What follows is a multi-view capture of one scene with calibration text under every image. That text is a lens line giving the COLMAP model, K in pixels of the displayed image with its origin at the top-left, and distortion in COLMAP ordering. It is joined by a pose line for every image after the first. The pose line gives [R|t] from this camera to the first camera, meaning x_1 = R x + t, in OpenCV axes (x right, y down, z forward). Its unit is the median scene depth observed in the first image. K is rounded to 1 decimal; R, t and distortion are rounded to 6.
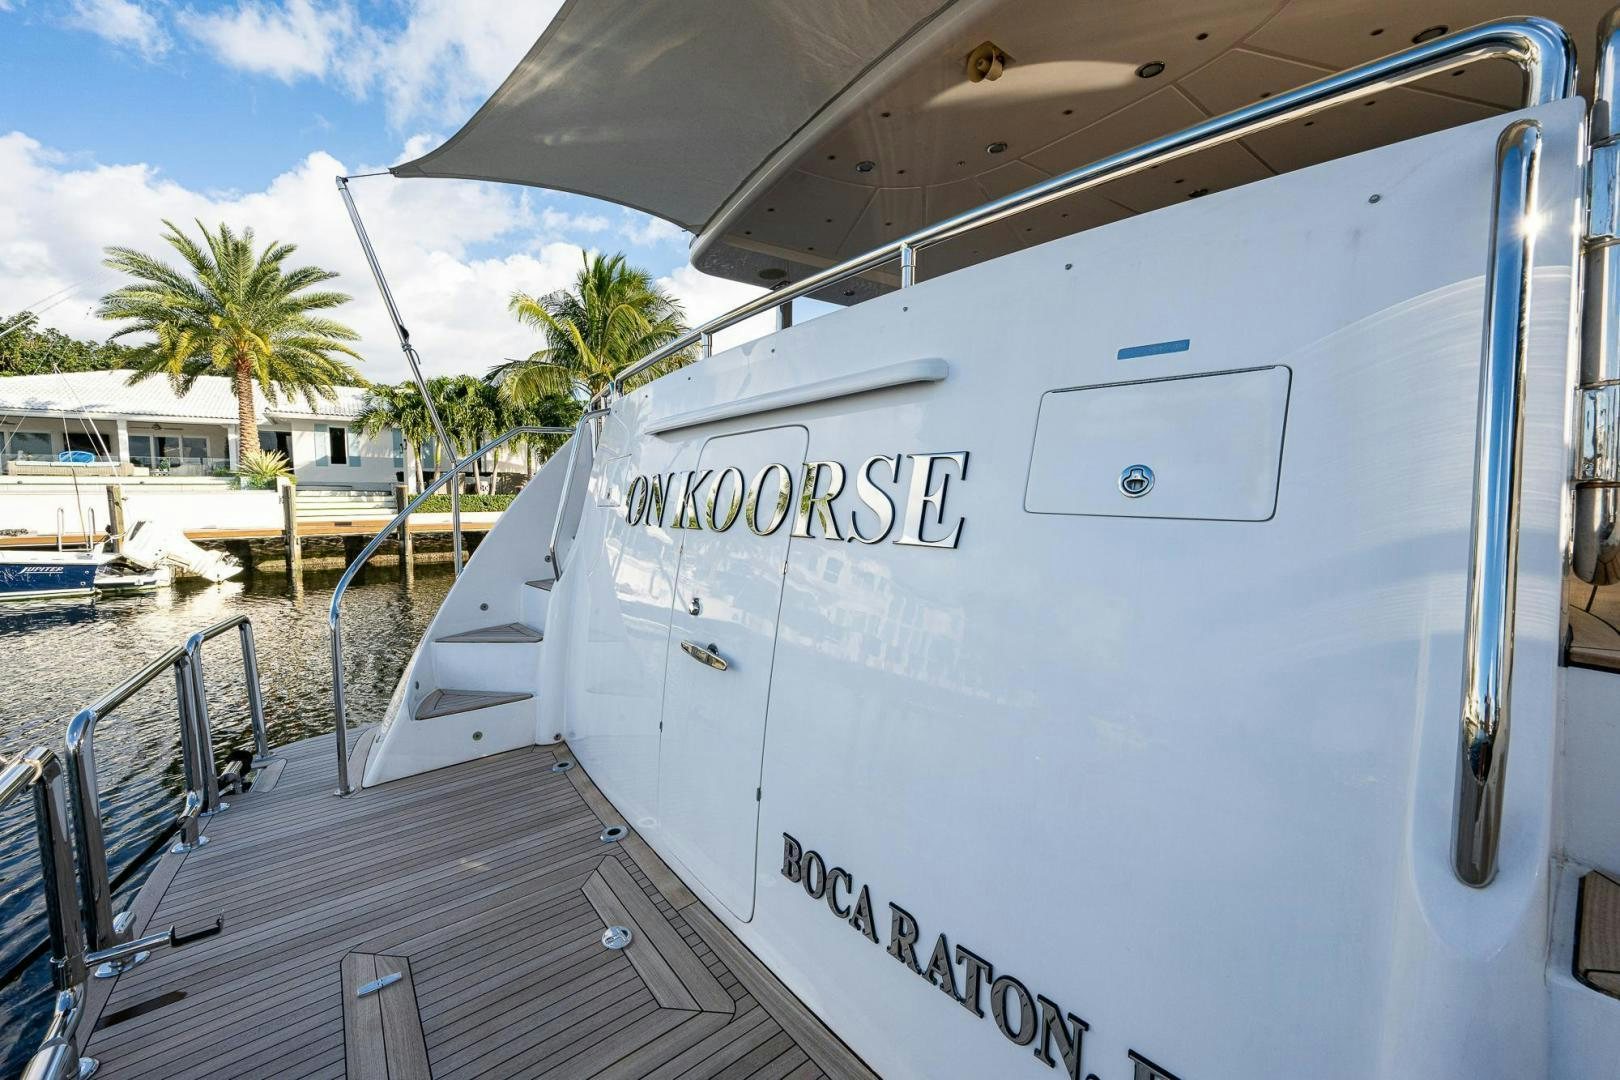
lens RADIAL K [[633.7, 0, 809.2], [0, 633.7, 543.4], [0, 0, 1]] dist [0.001342, -0.000799]
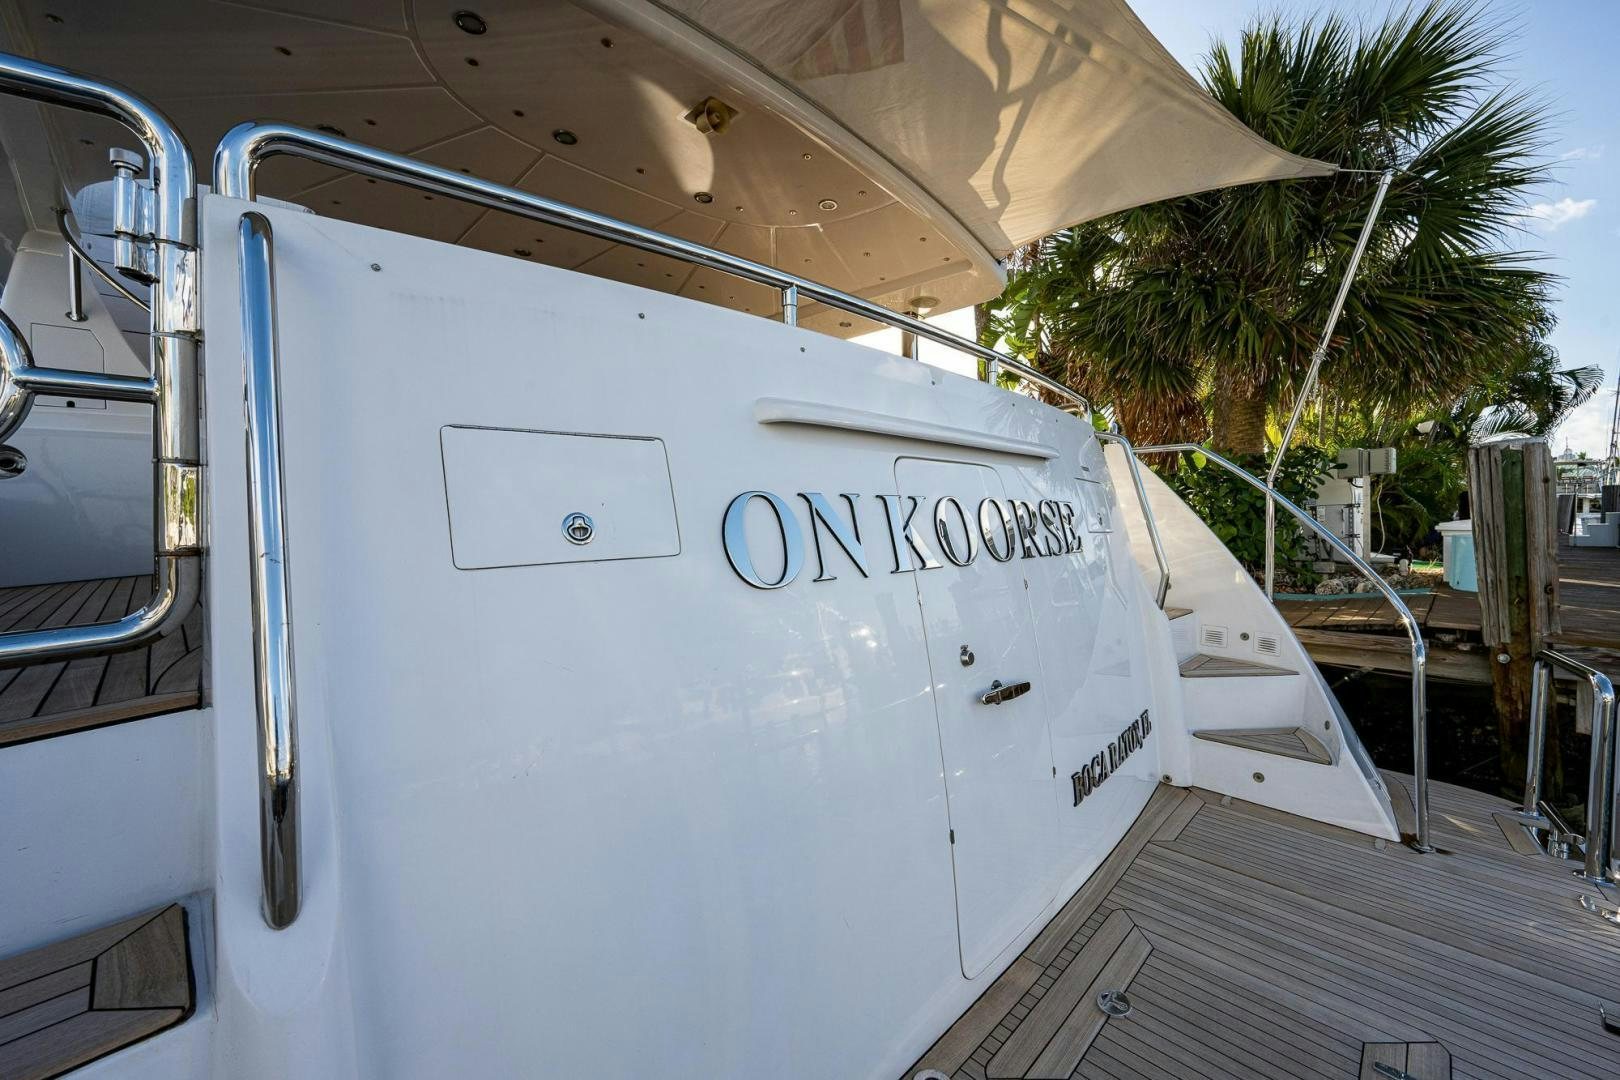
lens RADIAL K [[633.7, 0, 810.8], [0, 633.7, 549.8], [0, 0, 1]] dist [0.001342, -0.000799]
pose [[-0.120822, -0.028812, 0.992256, -0.930866], [0.083906, 0.995705, 0.039129, -0.087181], [-0.989122, 0.087984, -0.117885, 1.198796]]
